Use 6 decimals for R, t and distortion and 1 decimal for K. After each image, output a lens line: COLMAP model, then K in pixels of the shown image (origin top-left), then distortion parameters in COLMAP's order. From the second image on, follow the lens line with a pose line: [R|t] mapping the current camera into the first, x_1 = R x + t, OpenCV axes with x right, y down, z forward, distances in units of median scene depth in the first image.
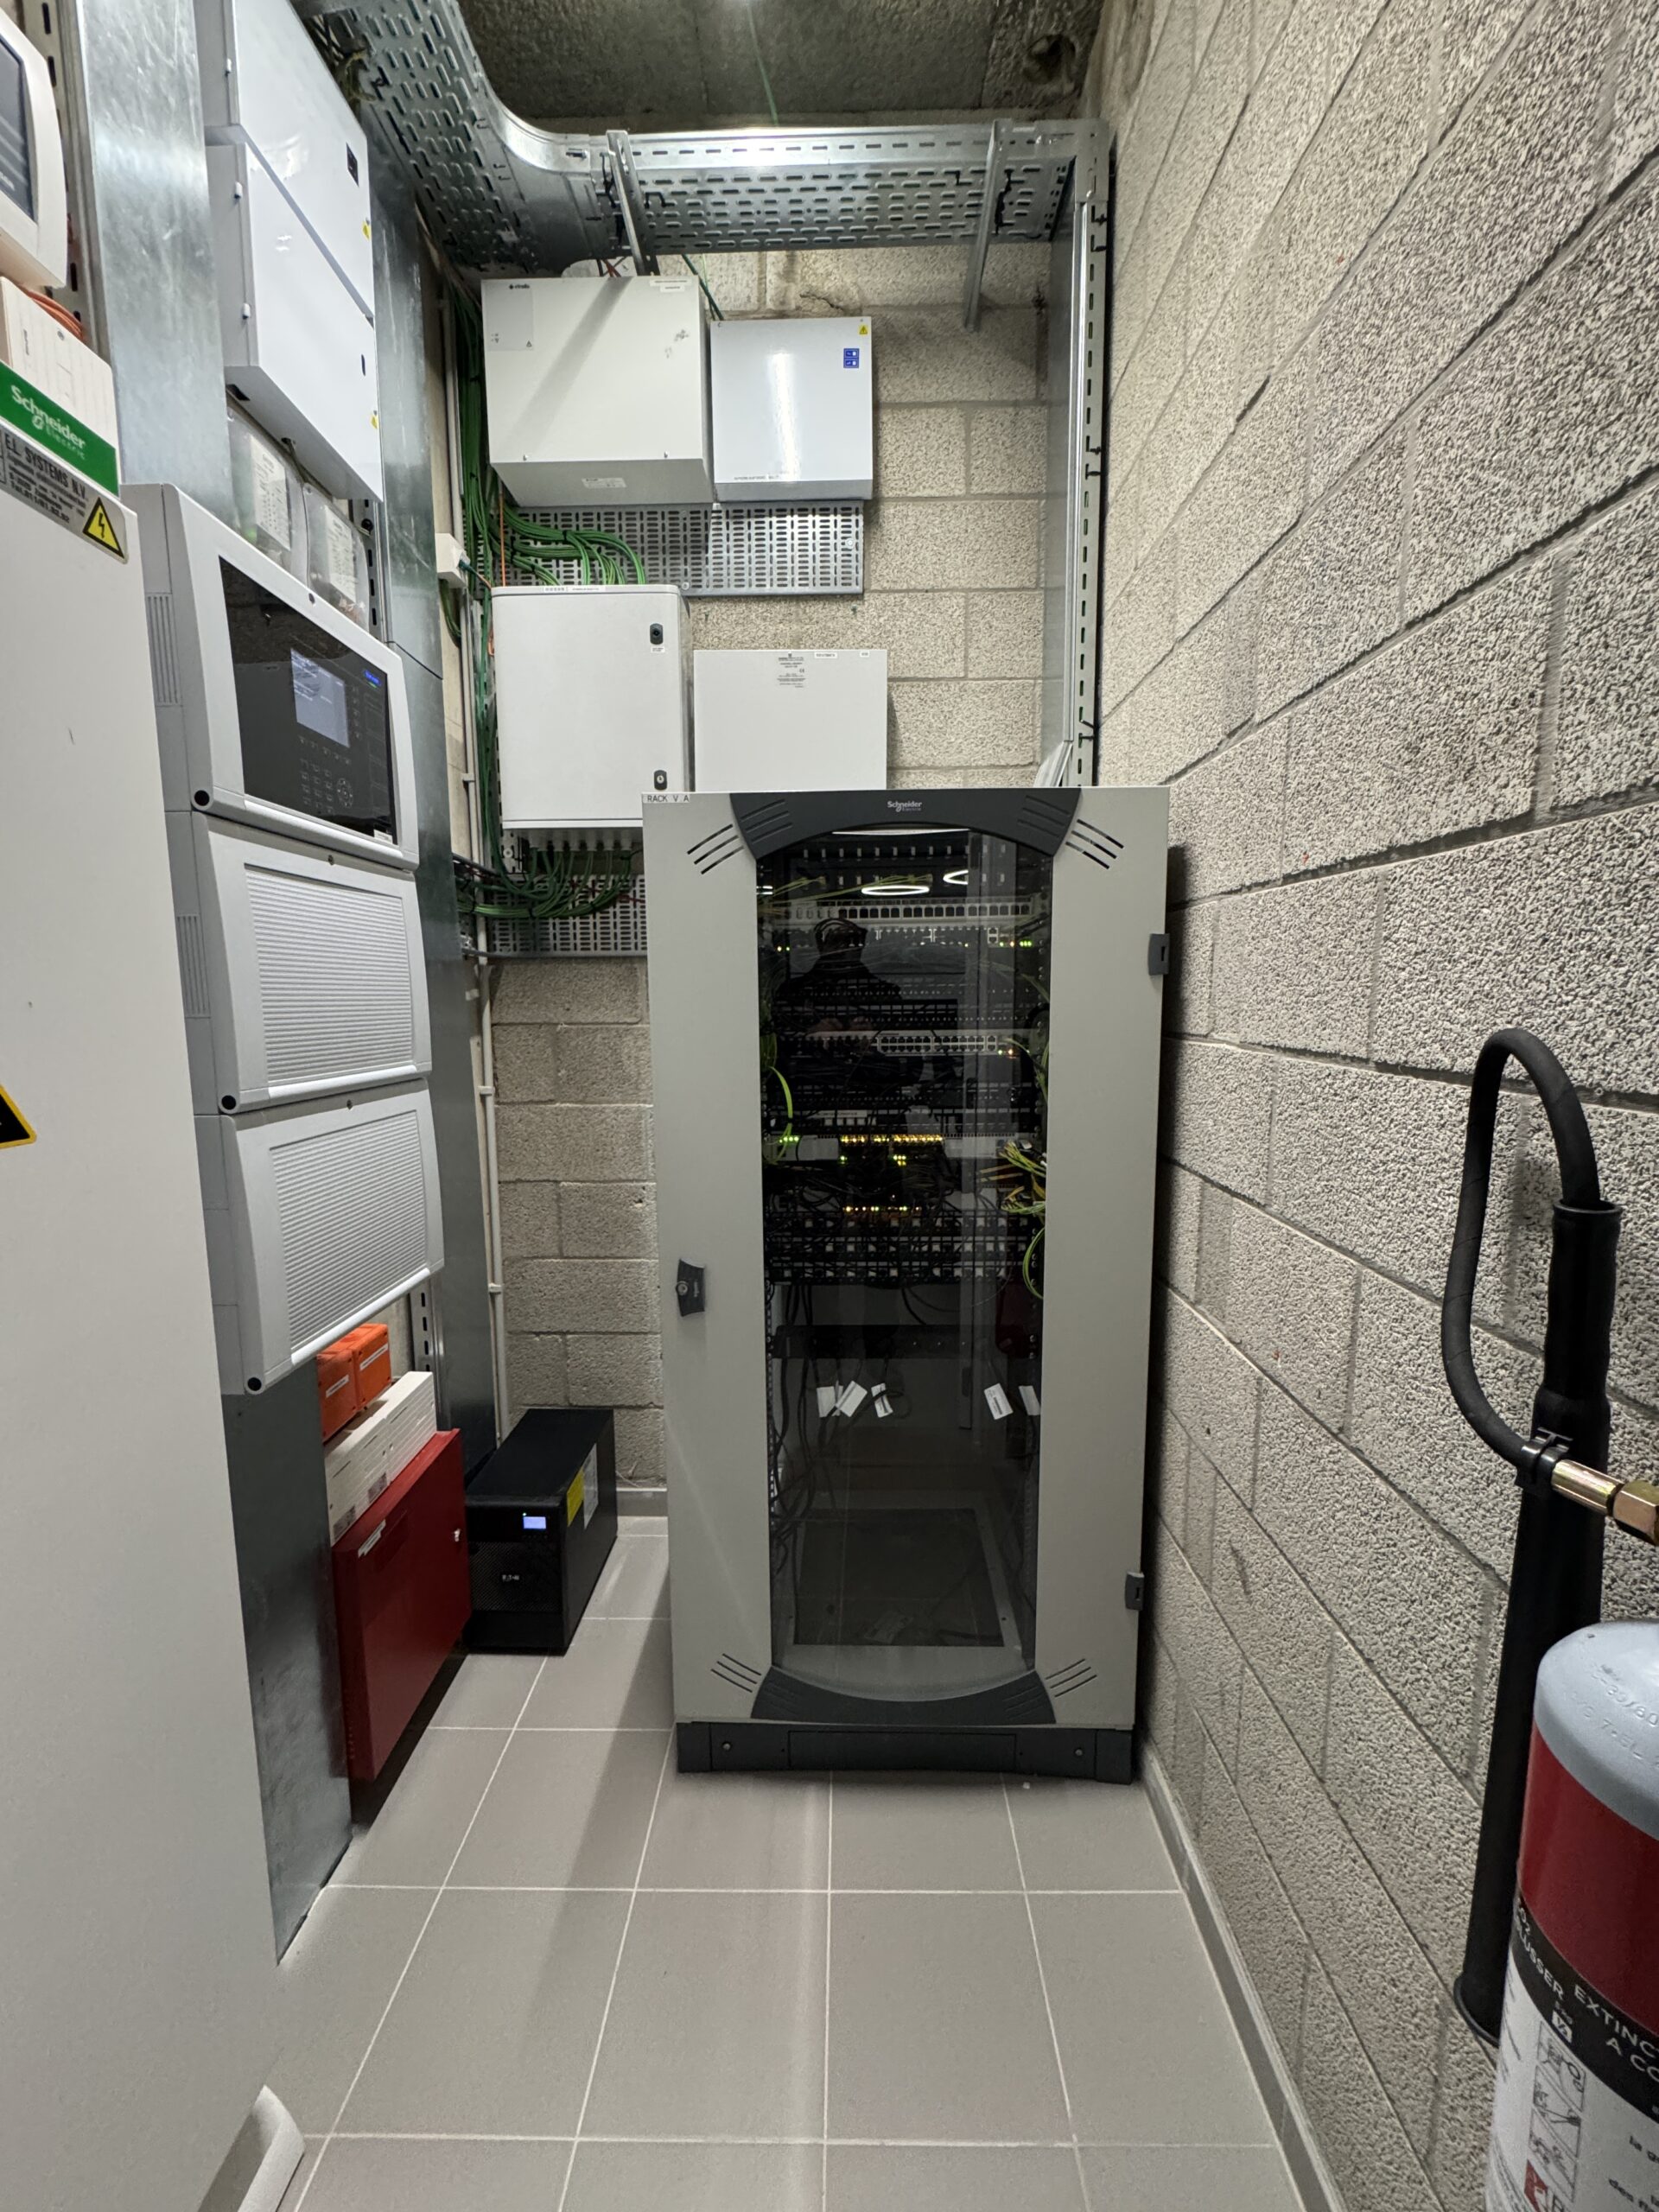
lens RADIAL K [[891.0, 0, 840.4], [0, 891.0, 1106.3], [0, 0, 1]] dist [-0.000221, -0.000184]
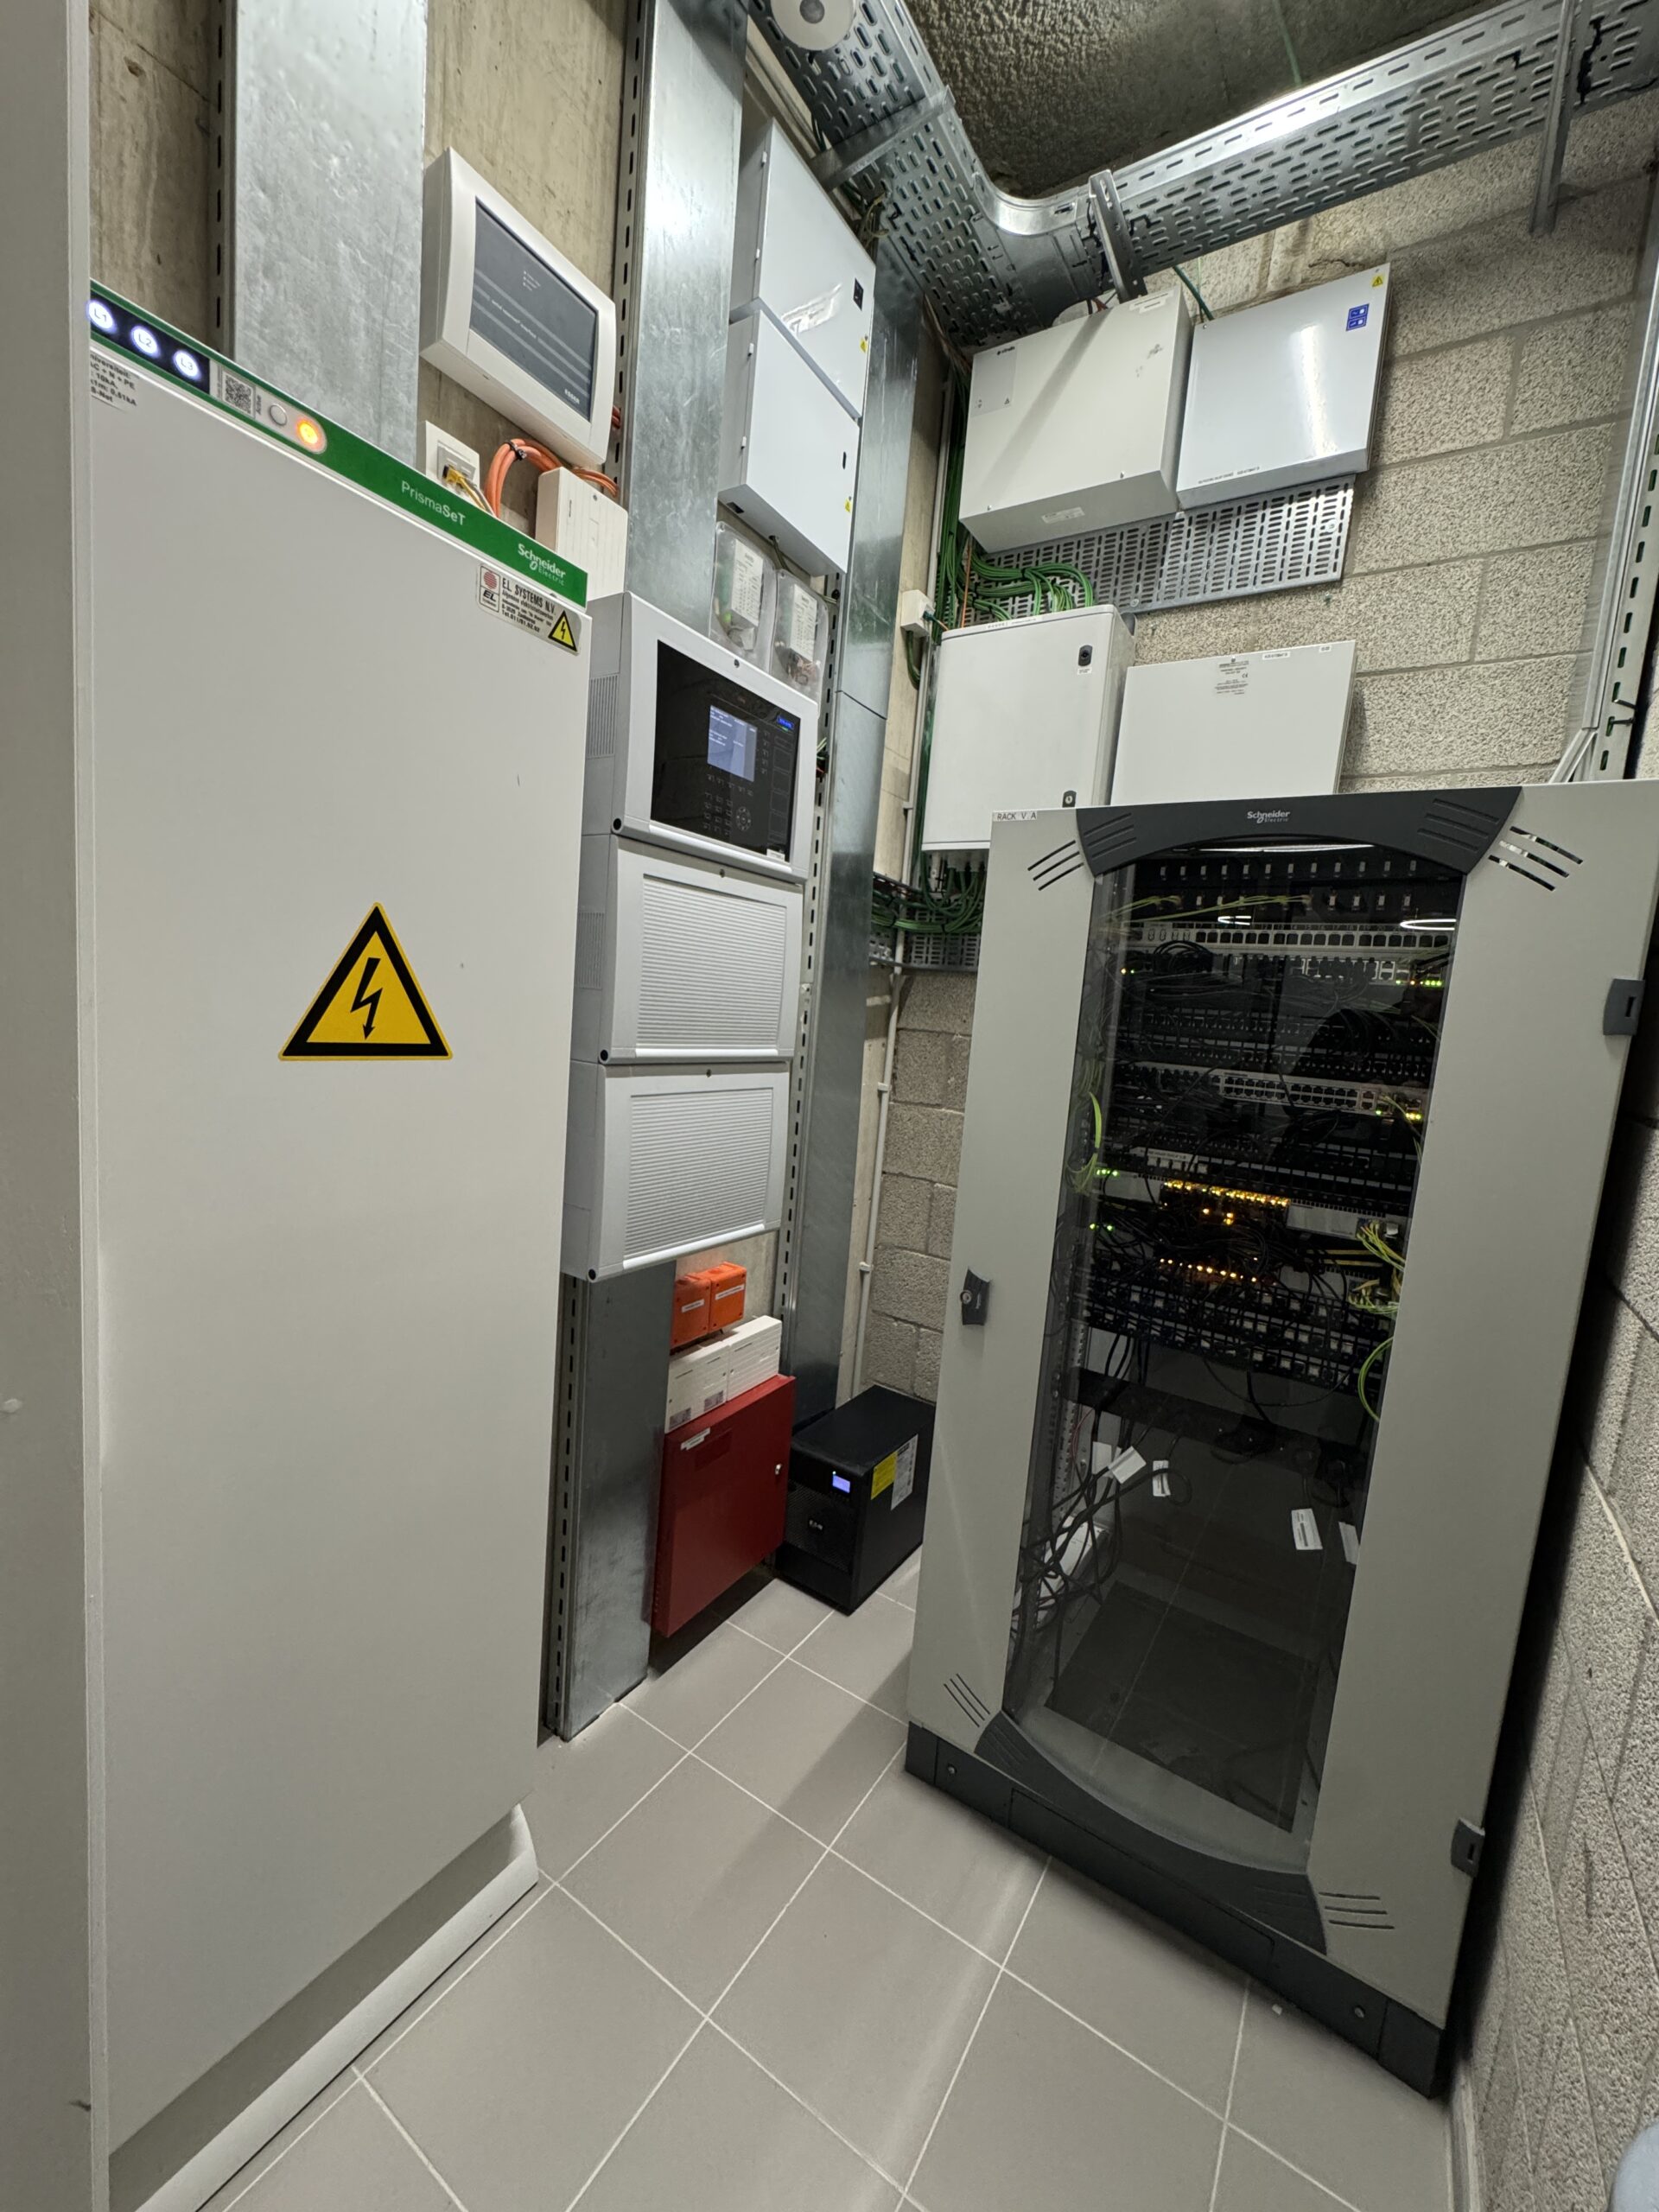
lens RADIAL K [[894.8, 0, 829.5], [0, 894.8, 1106.0], [0, 0, 1]] dist [-0.001080, 0.000273]
pose [[0.841874, 0.138629, -0.521565, 0.163502], [-0.154242, 0.987939, 0.013623, 0.000030], [0.517163, 0.068979, 0.853103, 0.033152]]
